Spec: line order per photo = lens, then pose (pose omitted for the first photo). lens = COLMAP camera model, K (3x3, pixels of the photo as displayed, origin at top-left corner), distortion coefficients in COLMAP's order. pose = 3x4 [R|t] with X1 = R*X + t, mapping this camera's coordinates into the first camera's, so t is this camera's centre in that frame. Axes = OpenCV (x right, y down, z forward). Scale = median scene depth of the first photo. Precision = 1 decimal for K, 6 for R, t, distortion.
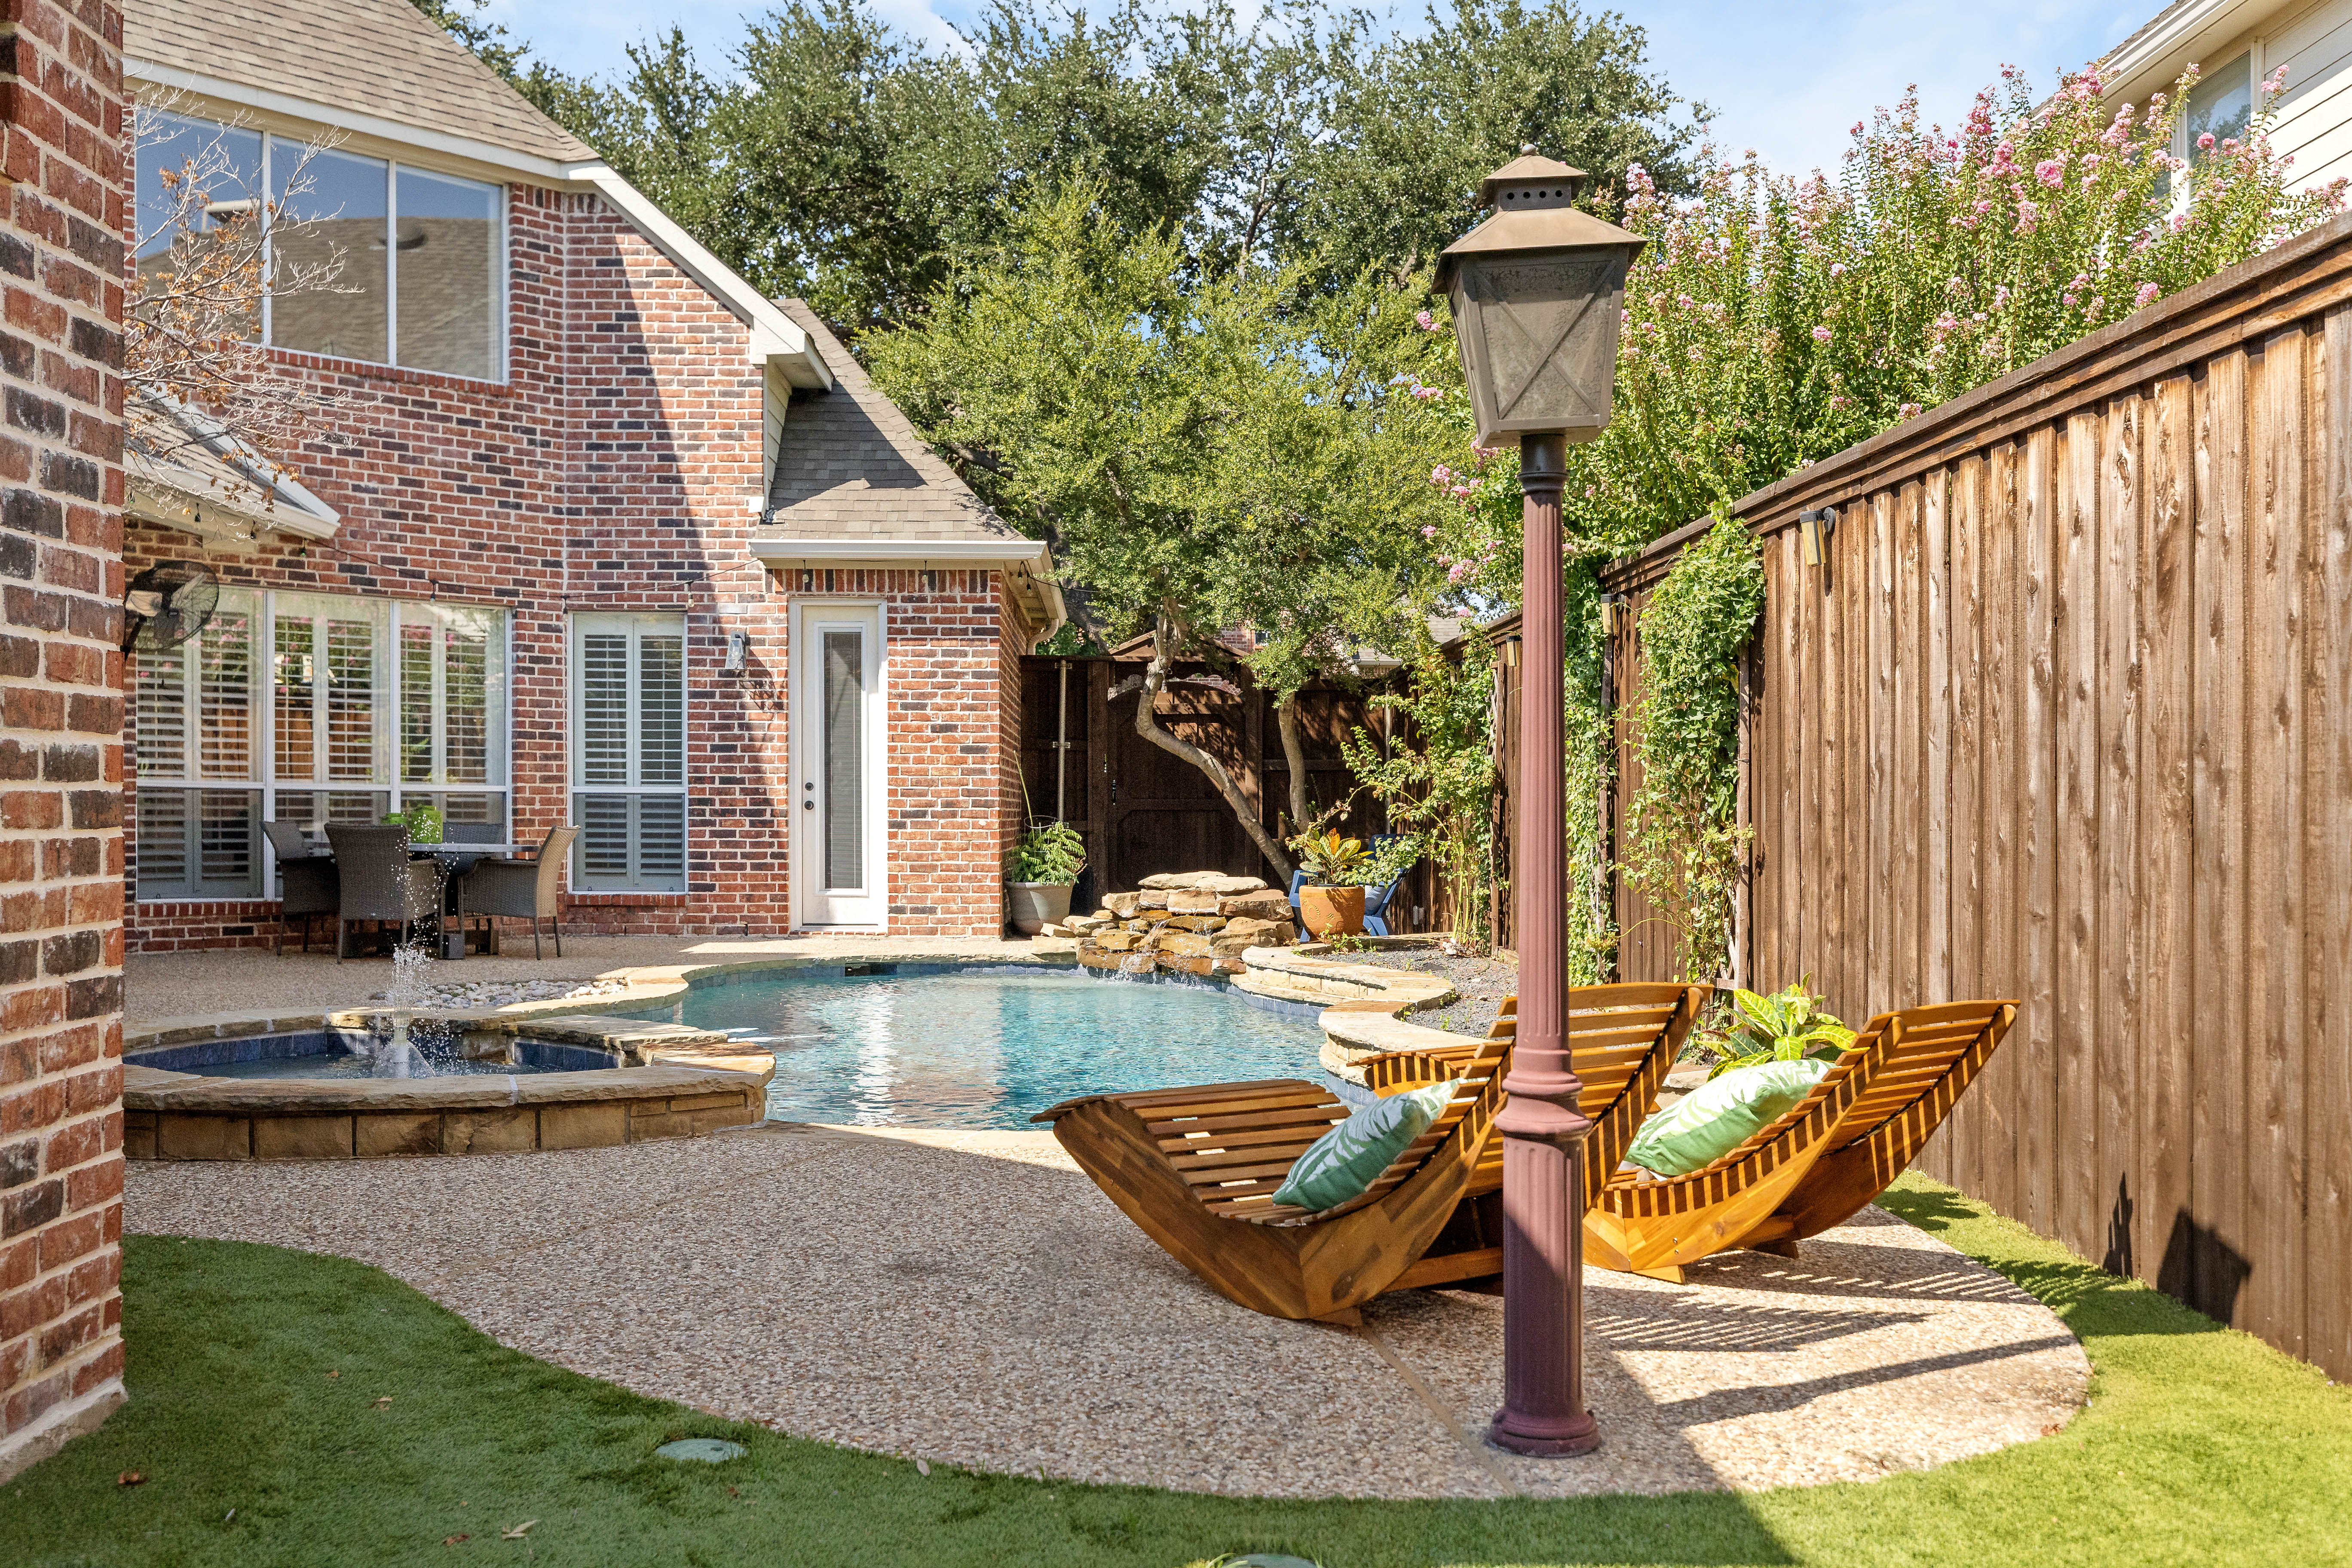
lens RADIAL K [[2346.4, 0, 1175.8], [0, 2346.4, 822.9], [0, 0, 1]] dist [-0.000697, 0.006069]
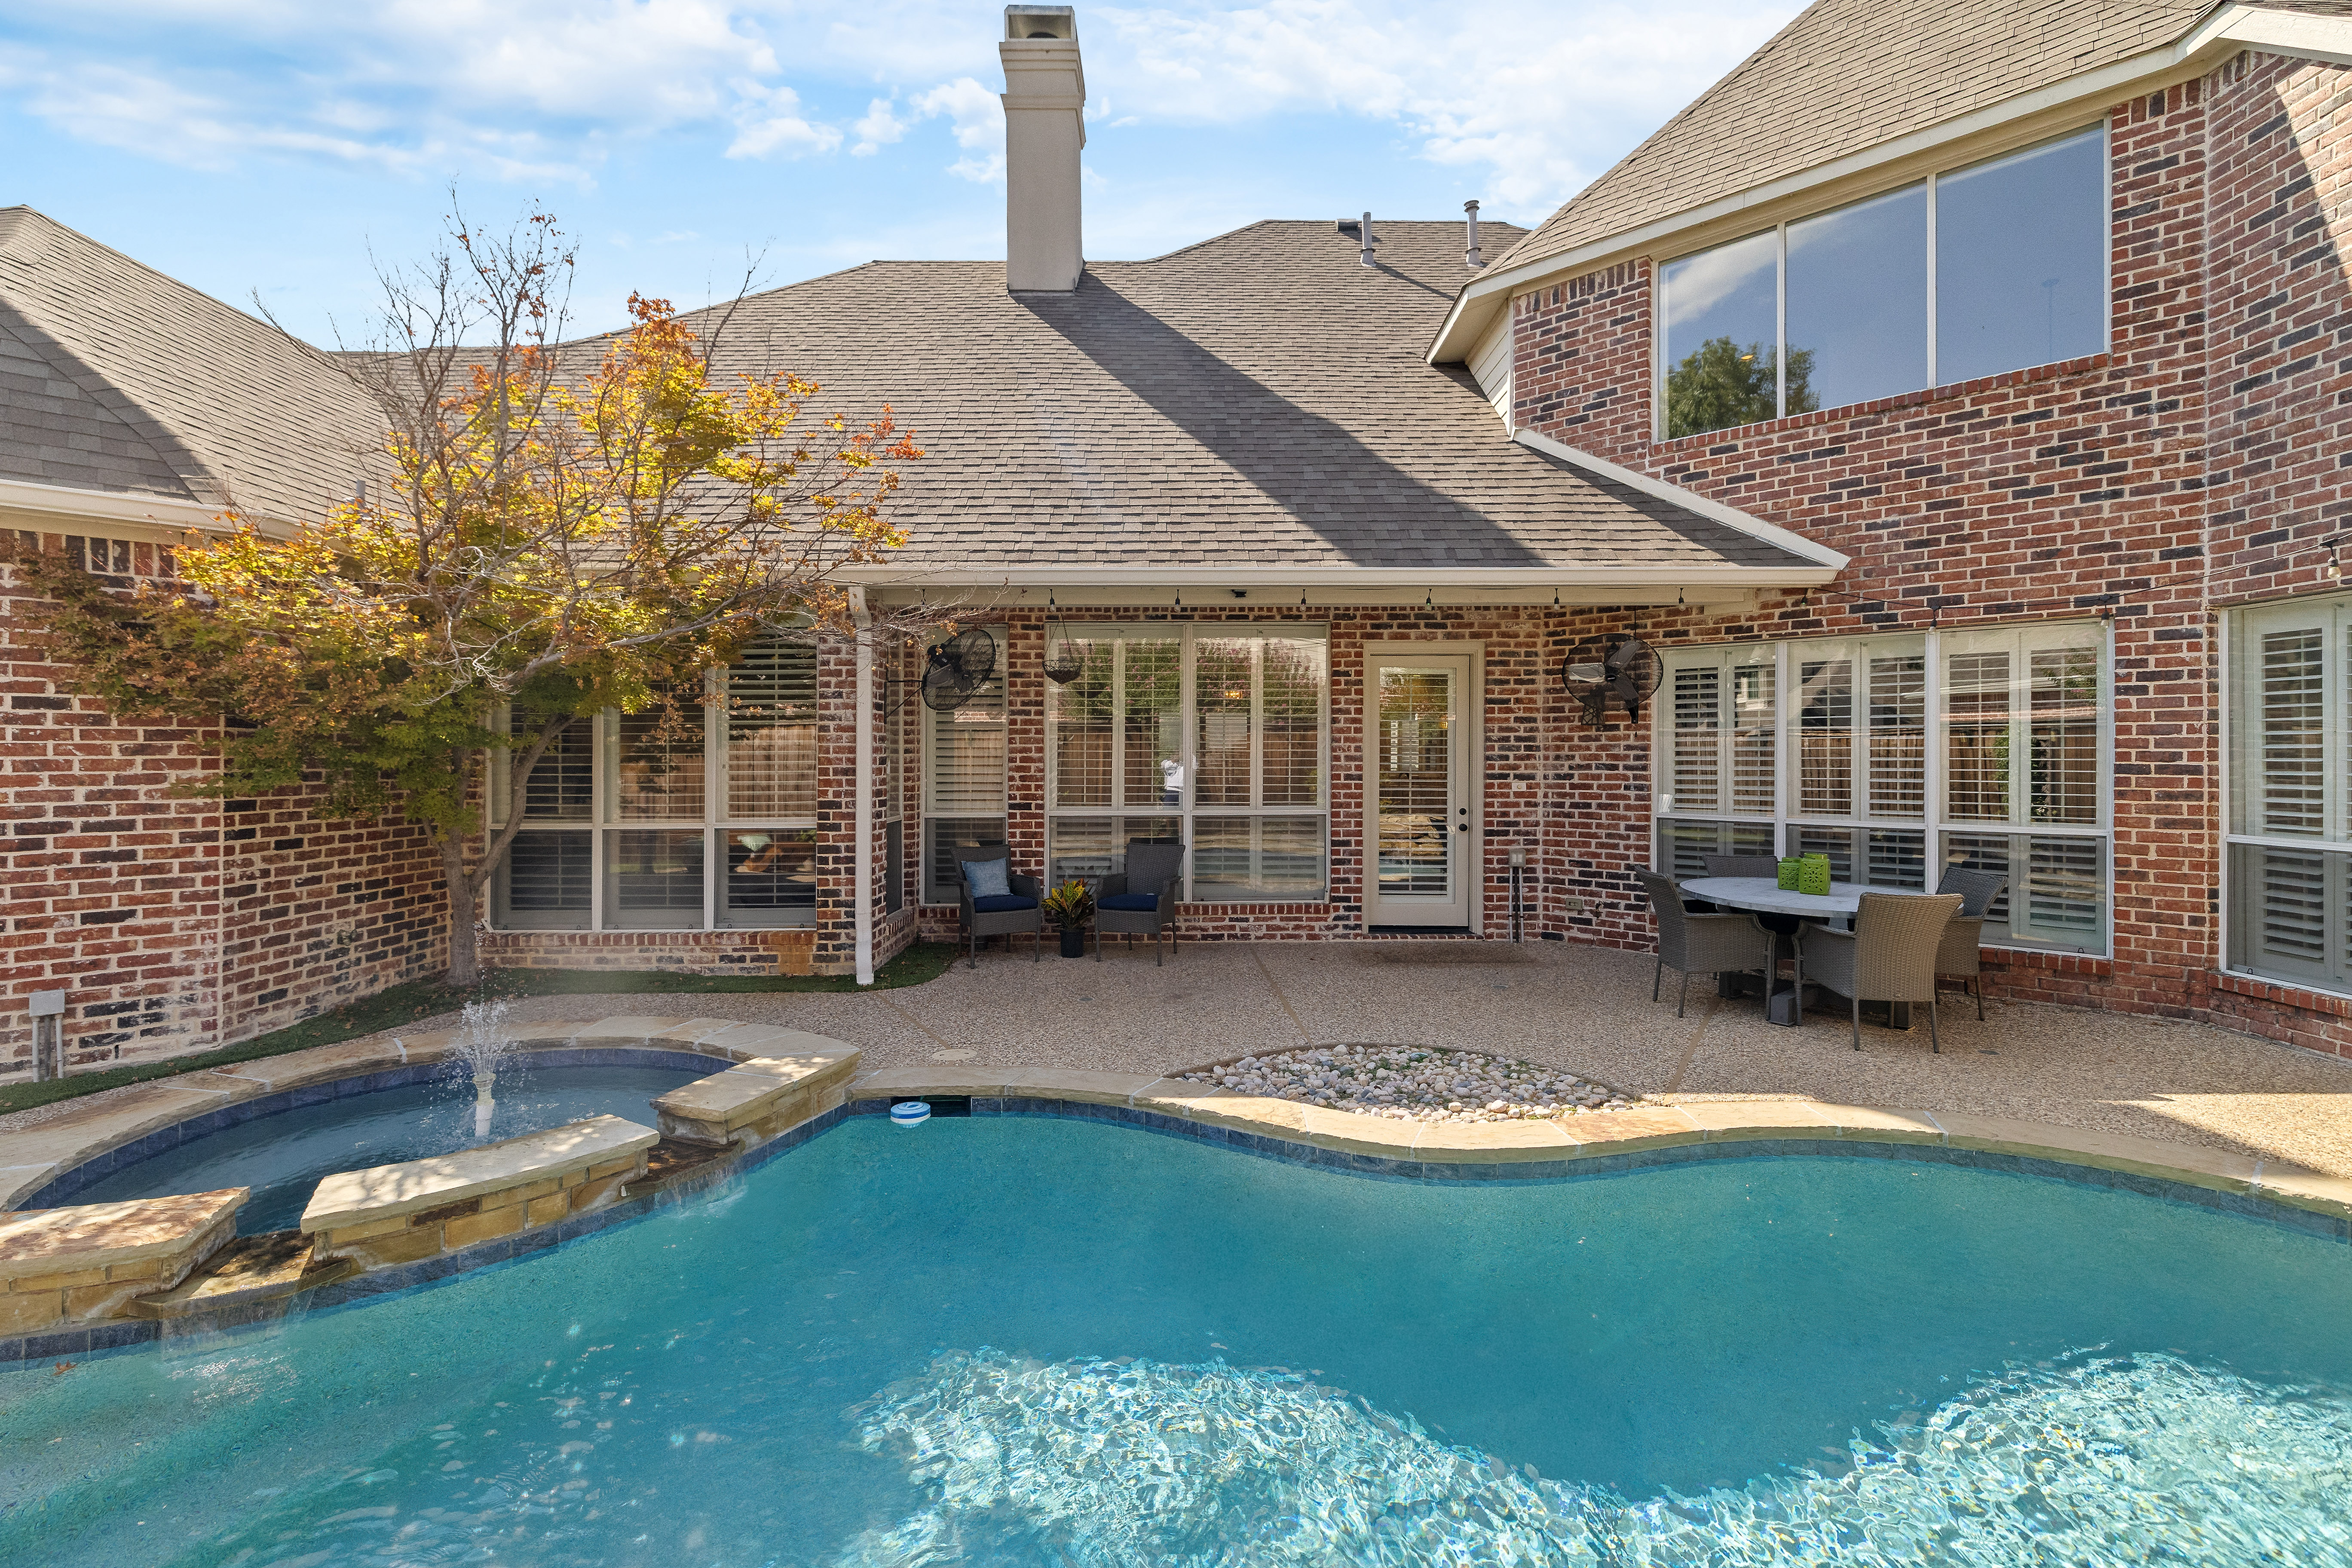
lens RADIAL K [[1024.3, 0, 1184.3], [0, 1024.3, 756.6], [0, 0, 1]] dist [-0.000693, -0.000352]
pose [[-0.016689, -0.006571, -0.999839, 0.086313], [-0.003916, 0.999971, -0.006506, -0.038223], [0.999853, 0.003807, -0.016714, 0.673532]]
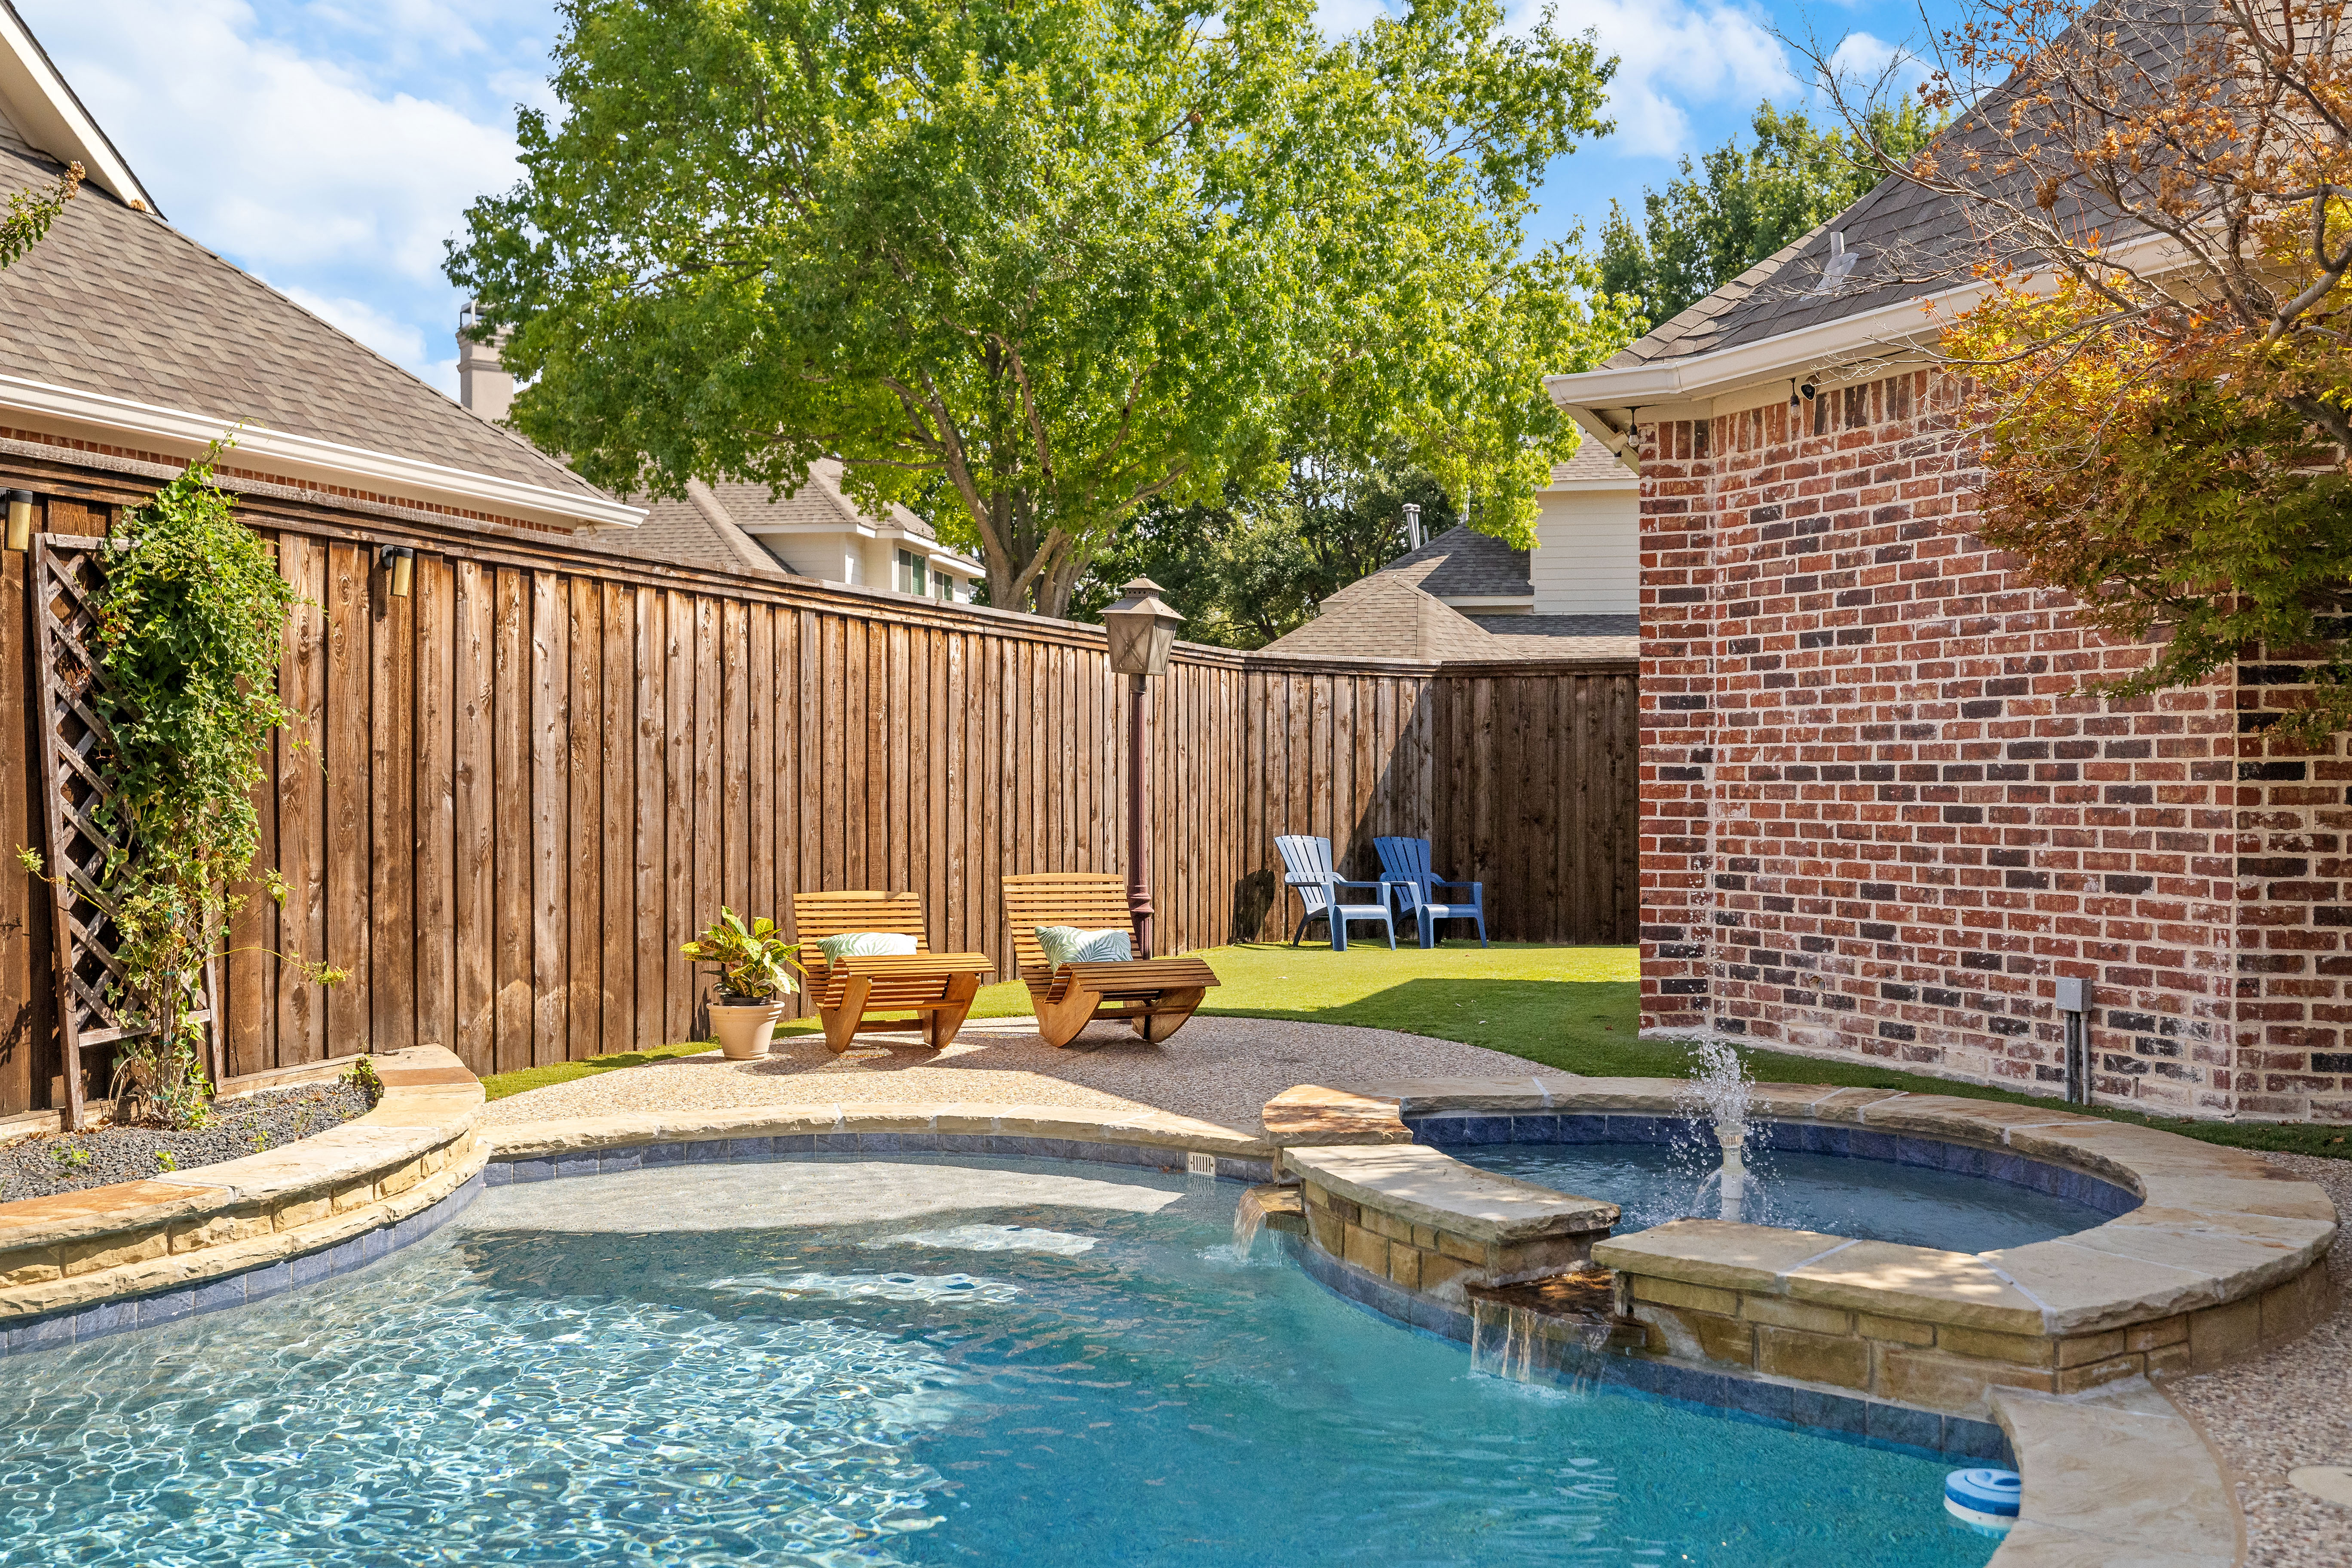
lens RADIAL K [[2110.5, 0, 1159.3], [0, 2110.5, 908.9], [0, 0, 1]] dist [0.010817, 0.006522]
pose [[-0.931835, -0.030585, 0.361591, -0.204752], [-0.004030, 0.997253, 0.073966, -0.015543], [-0.362860, 0.067467, -0.929398, 0.824476]]
